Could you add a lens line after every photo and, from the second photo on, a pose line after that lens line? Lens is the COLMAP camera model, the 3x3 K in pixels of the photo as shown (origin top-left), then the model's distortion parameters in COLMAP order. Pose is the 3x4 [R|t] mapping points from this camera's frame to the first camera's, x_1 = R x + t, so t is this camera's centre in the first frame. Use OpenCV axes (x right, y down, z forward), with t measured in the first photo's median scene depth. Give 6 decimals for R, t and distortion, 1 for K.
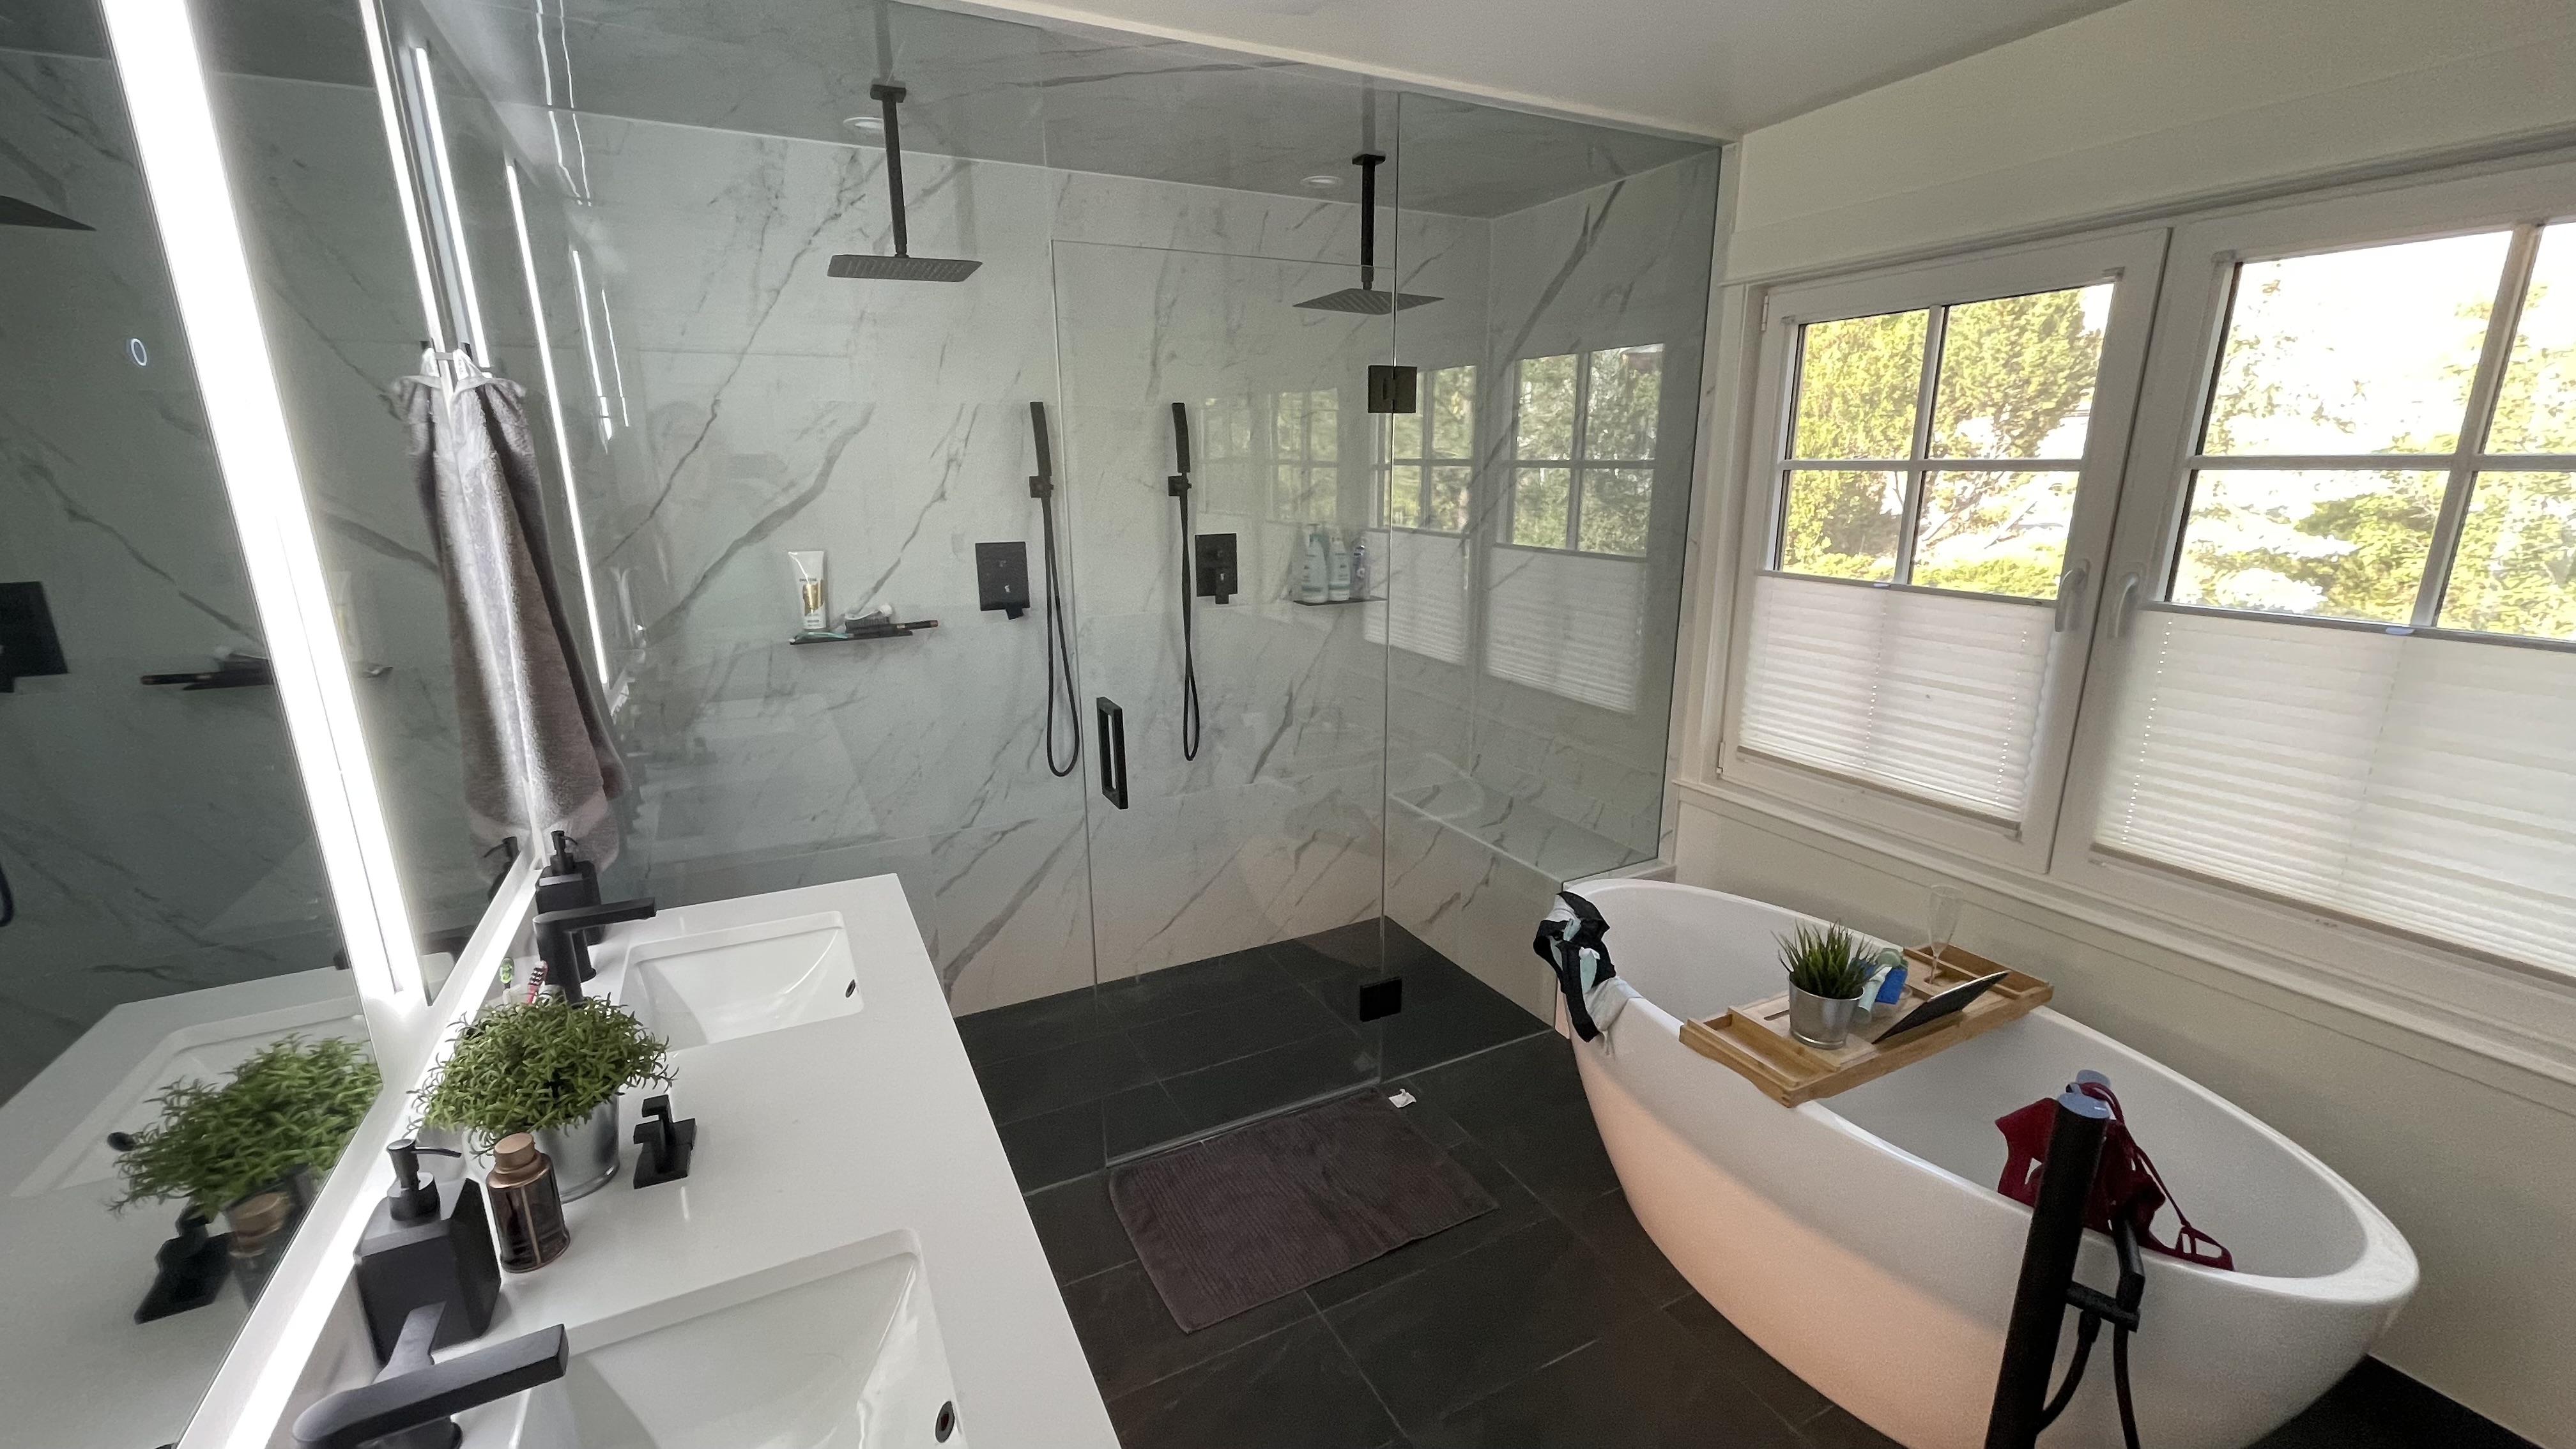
lens RADIAL K [[1042.7, 0, 1280.7], [0, 1042.7, 740.5], [0, 0, 1]] dist [-0.001714, -0.000502]
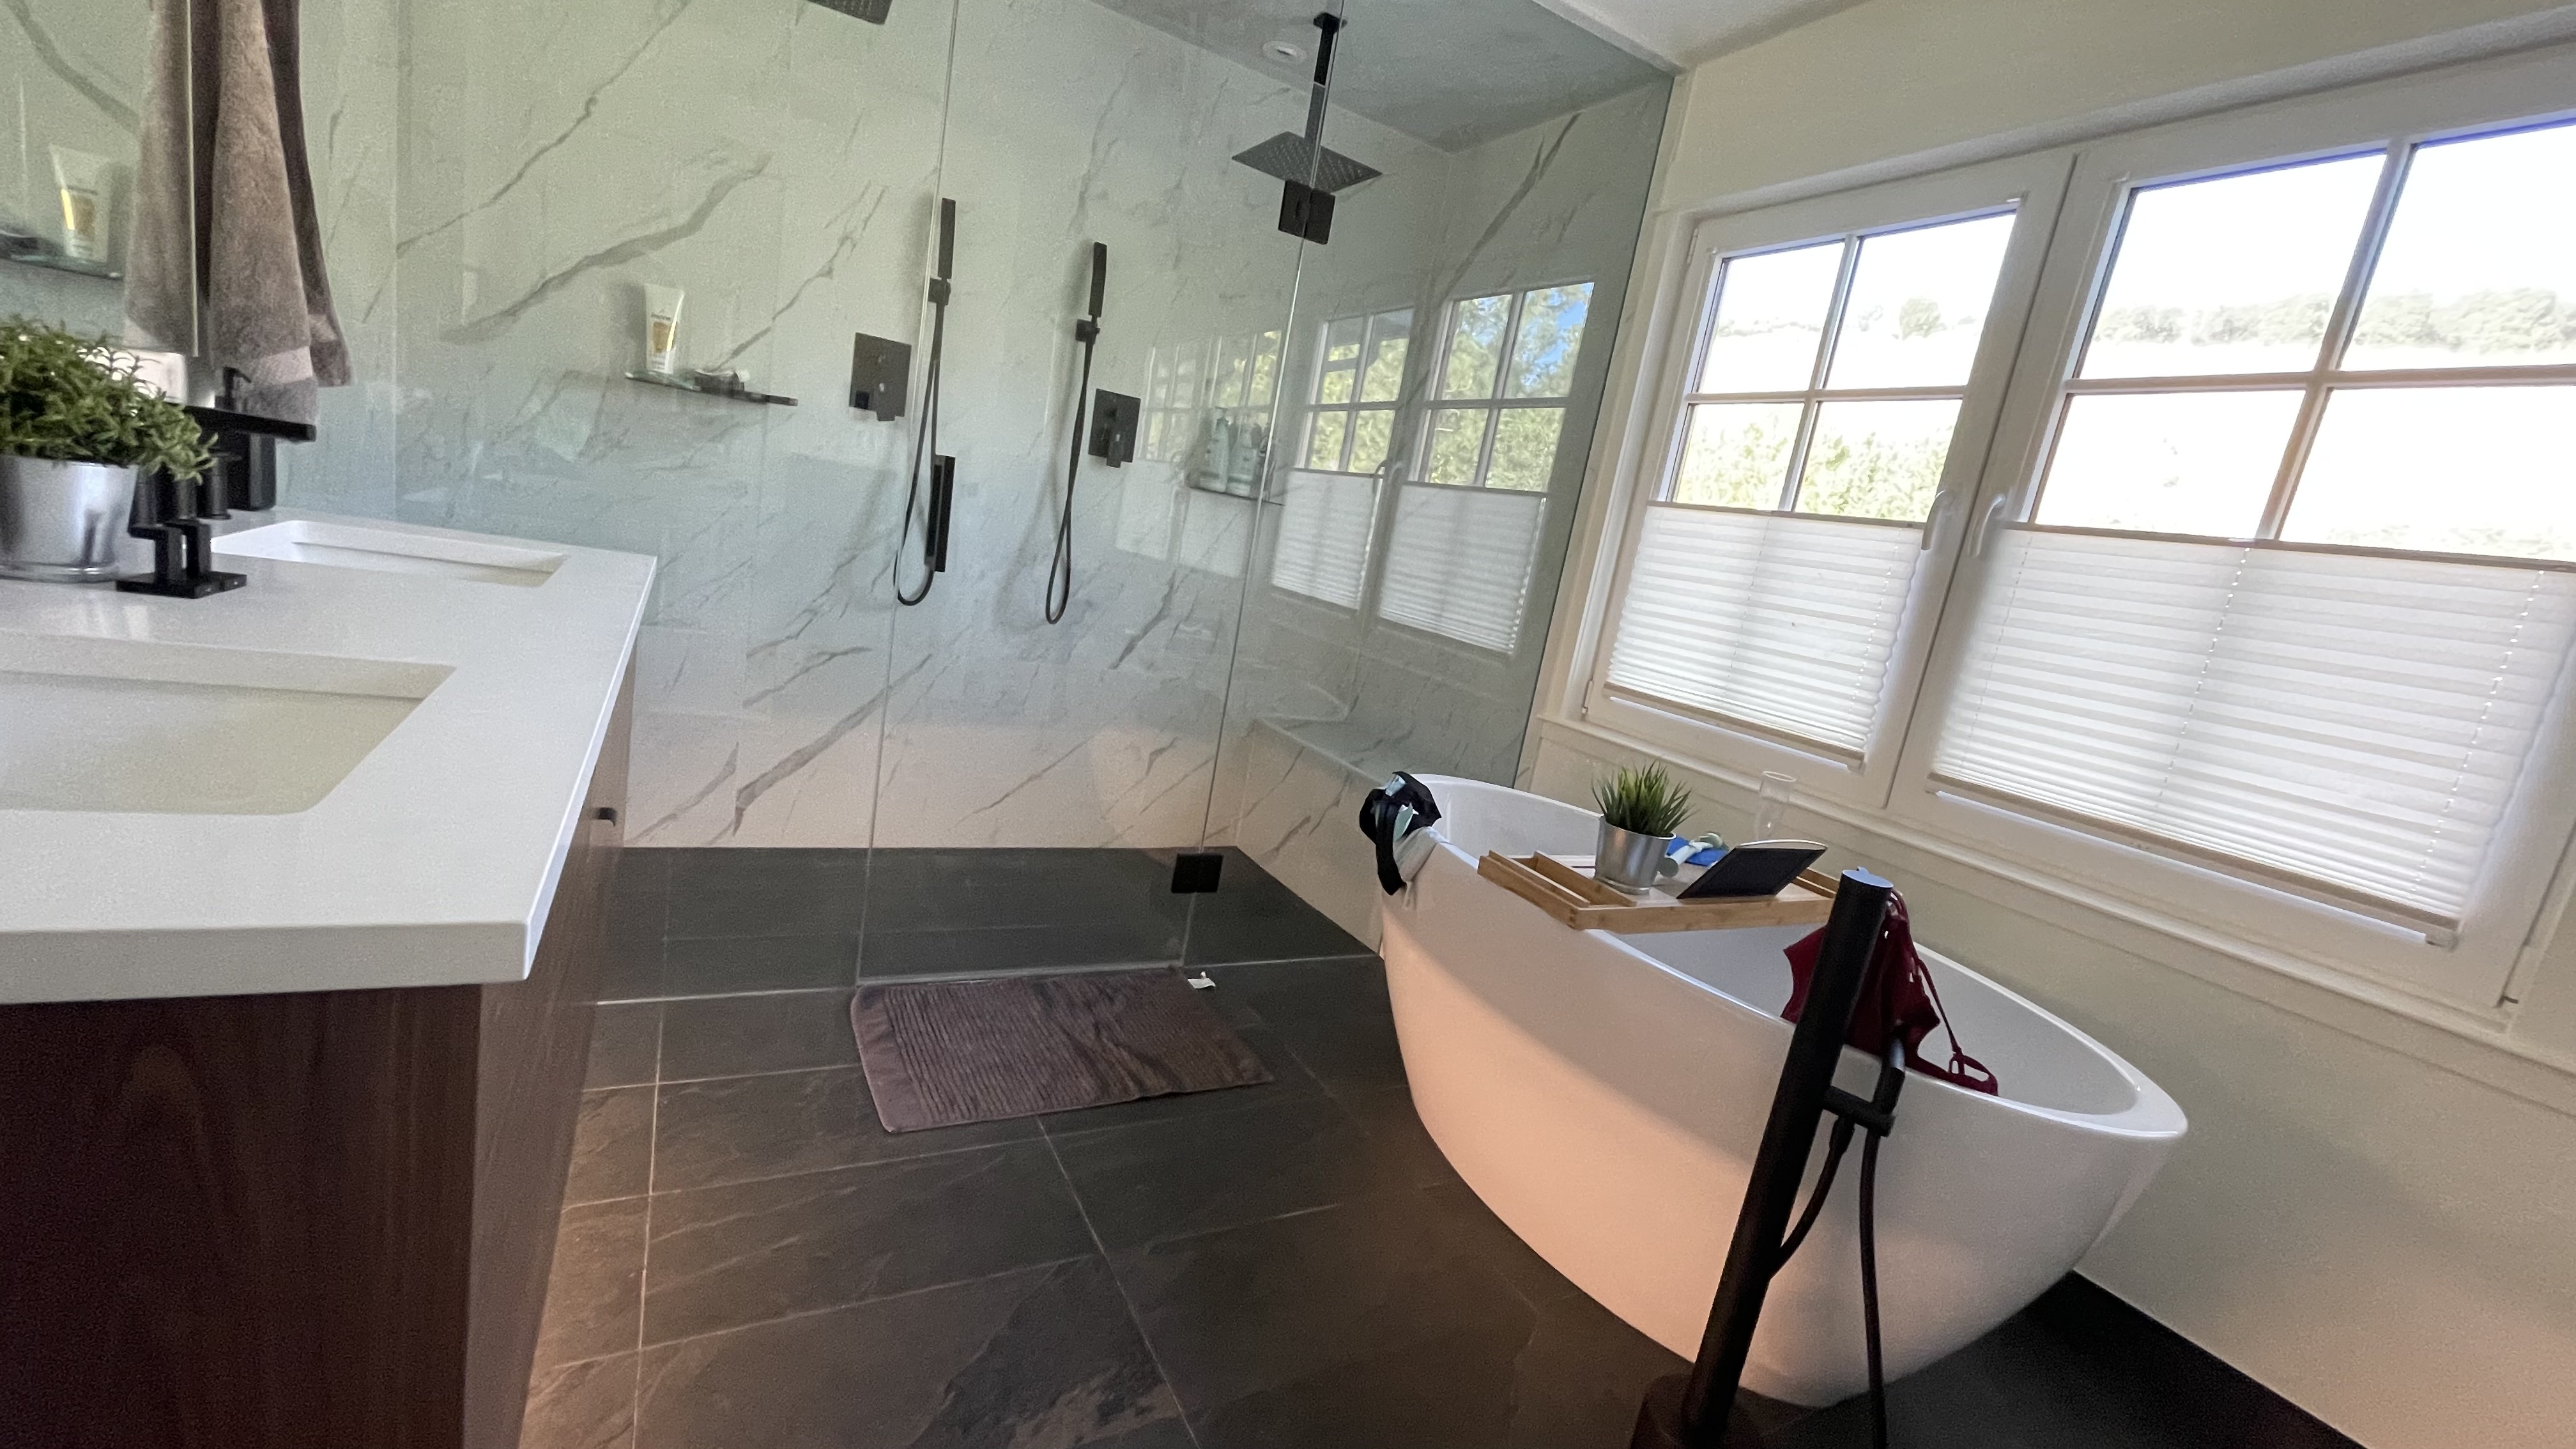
lens RADIAL K [[1042.7, 0, 1280.7], [0, 1042.7, 740.5], [0, 0, 1]] dist [-0.001714, -0.000502]
pose [[0.983350, 0.169644, 0.065150, 0.104066], [-0.165498, 0.984098, -0.064515, 0.209069], [-0.075058, 0.052659, 0.995788, 0.067755]]
